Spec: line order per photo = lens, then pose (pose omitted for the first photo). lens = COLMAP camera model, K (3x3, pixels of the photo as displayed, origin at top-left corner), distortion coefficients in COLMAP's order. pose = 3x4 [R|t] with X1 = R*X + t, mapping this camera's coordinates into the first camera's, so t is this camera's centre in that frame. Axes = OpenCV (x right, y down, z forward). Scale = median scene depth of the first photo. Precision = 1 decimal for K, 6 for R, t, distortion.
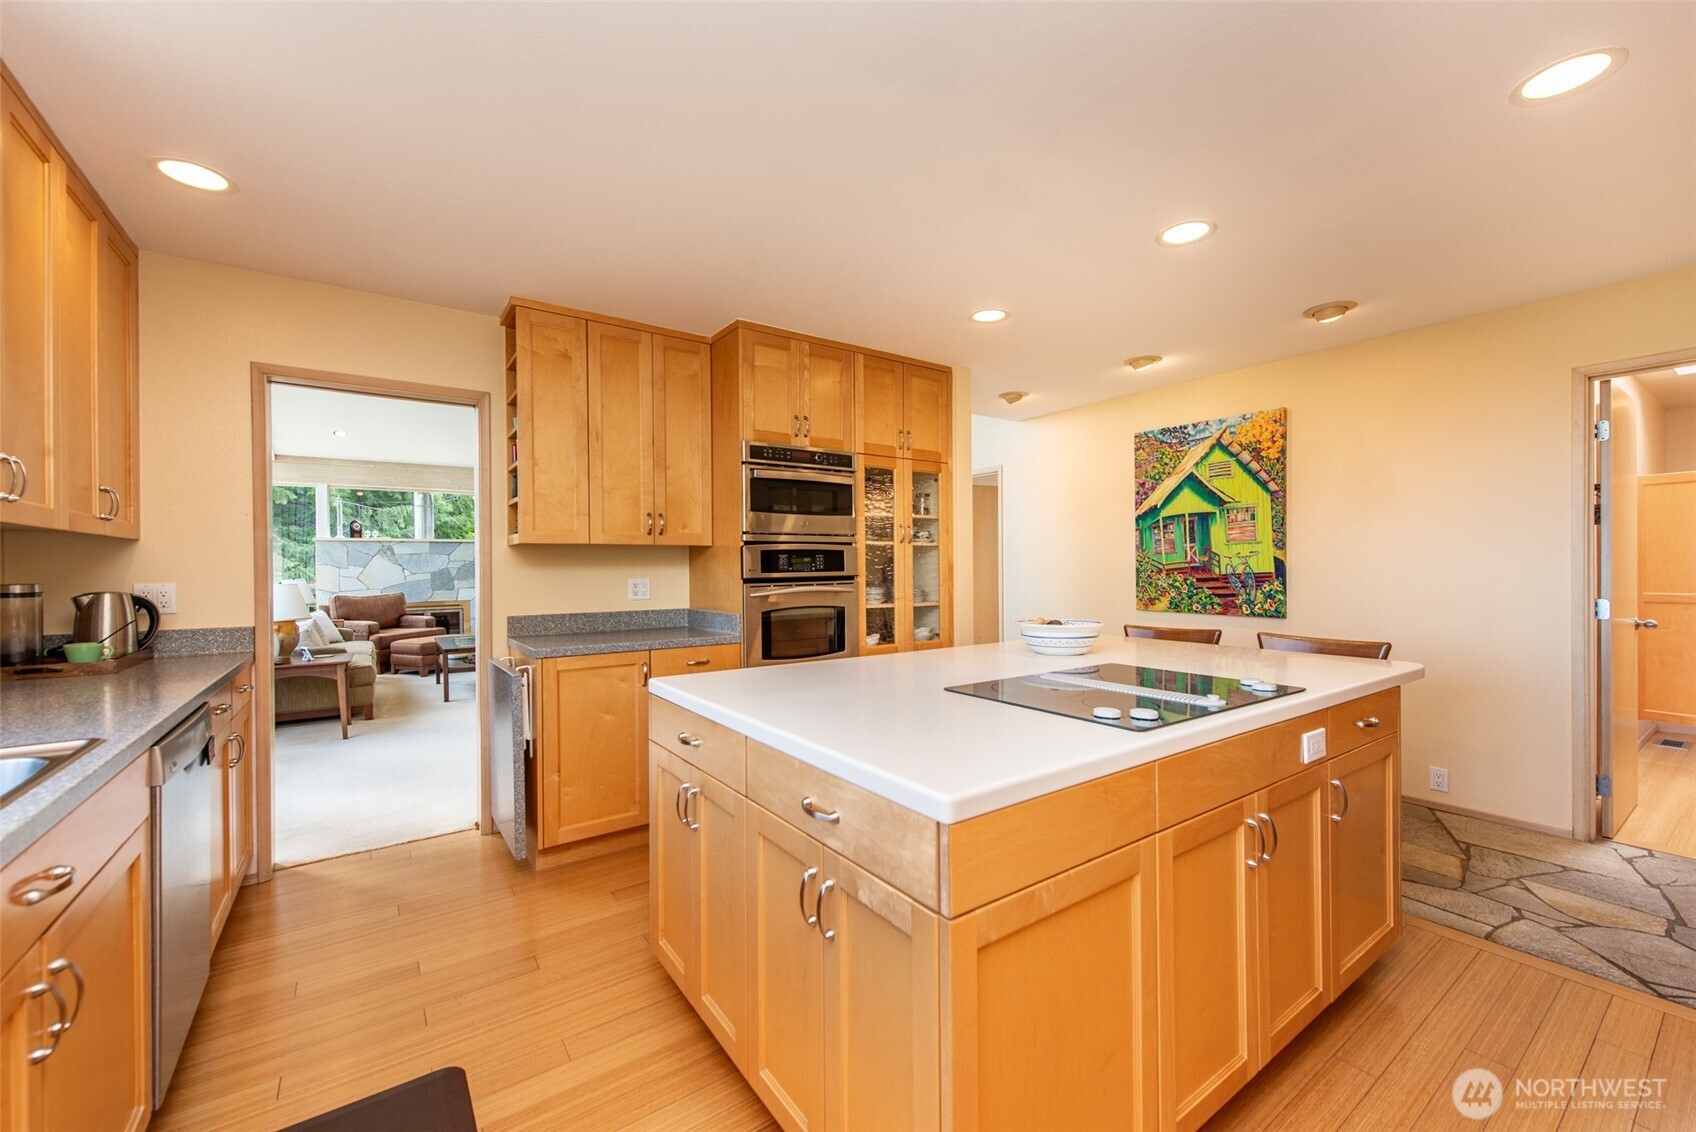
lens RADIAL K [[664.8, 0, 853.3], [0, 664.8, 569.2], [0, 0, 1]] dist [0.007158, -0.001671]
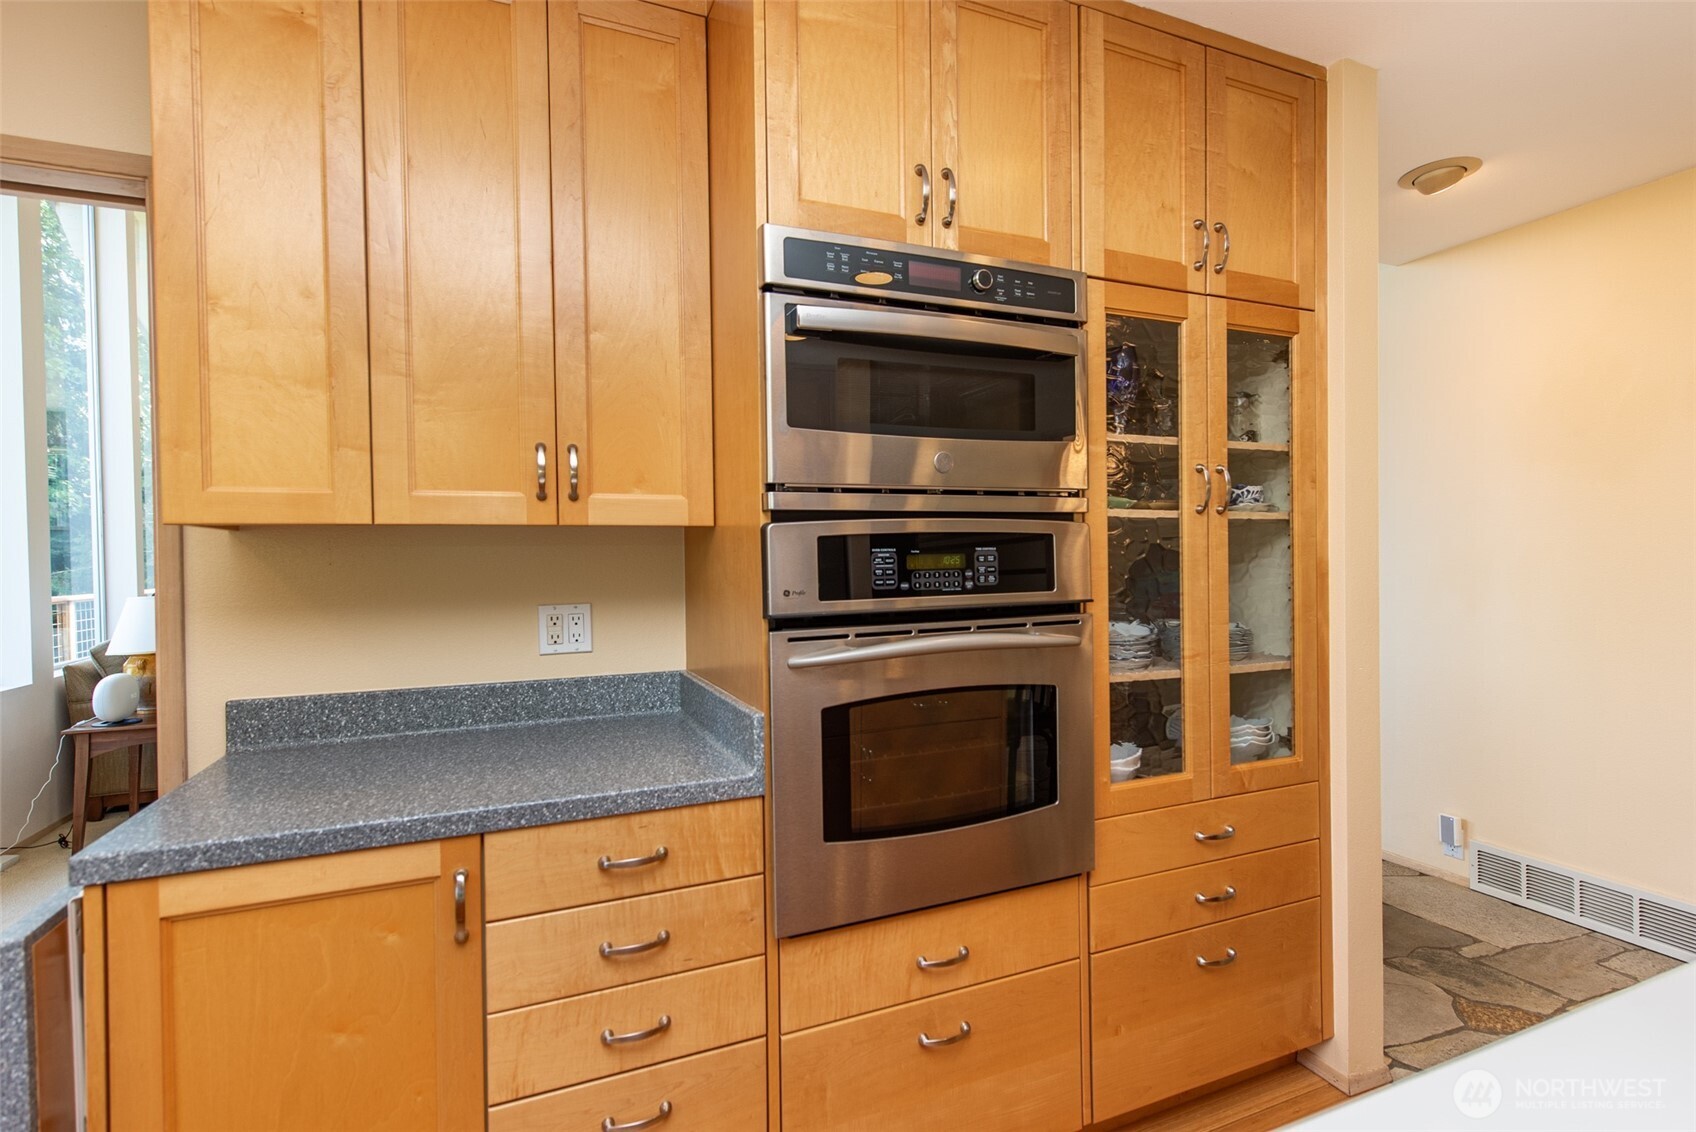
lens RADIAL K [[802.6, 0, 859.7], [0, 802.6, 569.3], [0, 0, 1]] dist [-0.000646, -0.000644]
pose [[0.976458, -0.002663, -0.215693, -0.022910], [0.005432, 0.999910, 0.012250, -0.014496], [0.215641, -0.013133, 0.976384, 0.537228]]
